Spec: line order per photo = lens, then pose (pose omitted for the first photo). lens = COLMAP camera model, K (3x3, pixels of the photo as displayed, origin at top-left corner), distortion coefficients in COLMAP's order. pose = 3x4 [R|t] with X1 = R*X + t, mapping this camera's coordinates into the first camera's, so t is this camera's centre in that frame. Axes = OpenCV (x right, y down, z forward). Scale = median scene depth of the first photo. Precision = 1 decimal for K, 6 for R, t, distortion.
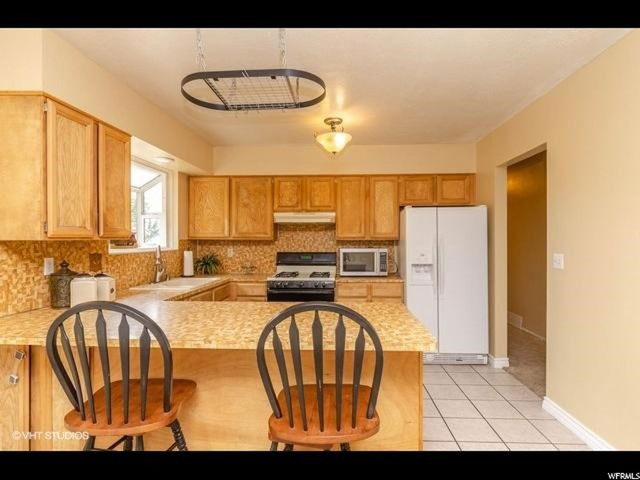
lens RADIAL K [[346.2, 0, 320.9], [0, 346.2, 239.5], [0, 0, 1]] dist [0.017019, -0.000843]
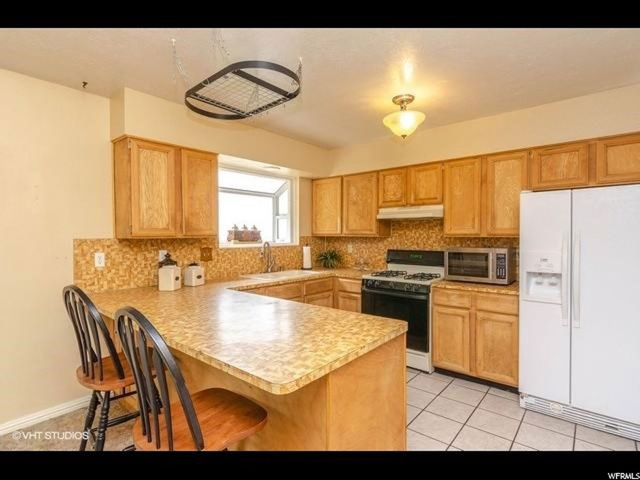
lens RADIAL K [[321.4, 0, 321.4], [0, 321.4, 241.0], [0, 0, 1]] dist [-0.004719, -0.001429]
pose [[0.799336, 0.011064, -0.600782, 0.289990], [0.001787, 0.999782, 0.020790, -0.006593], [0.600881, -0.017692, 0.799143, 0.195601]]
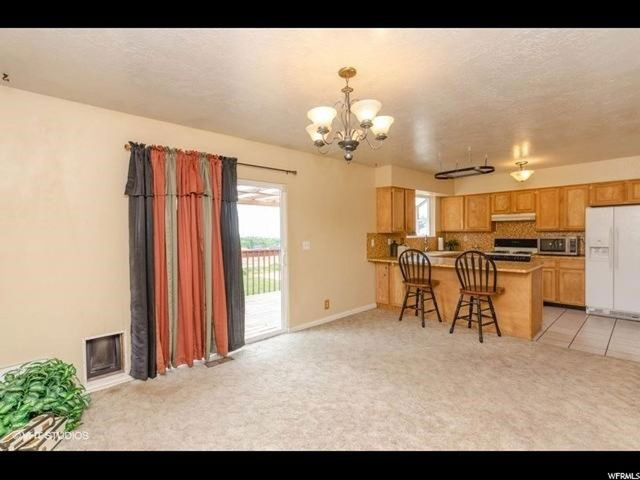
lens RADIAL K [[296.4, 0, 324.6], [0, 296.4, 238.2], [0, 0, 1]] dist [-0.001114, 0.000750]
pose [[0.723552, 0.006998, -0.690235, 0.286208], [0.013214, 0.999625, 0.023987, -0.010386], [0.690144, -0.026477, 0.723188, -0.630442]]
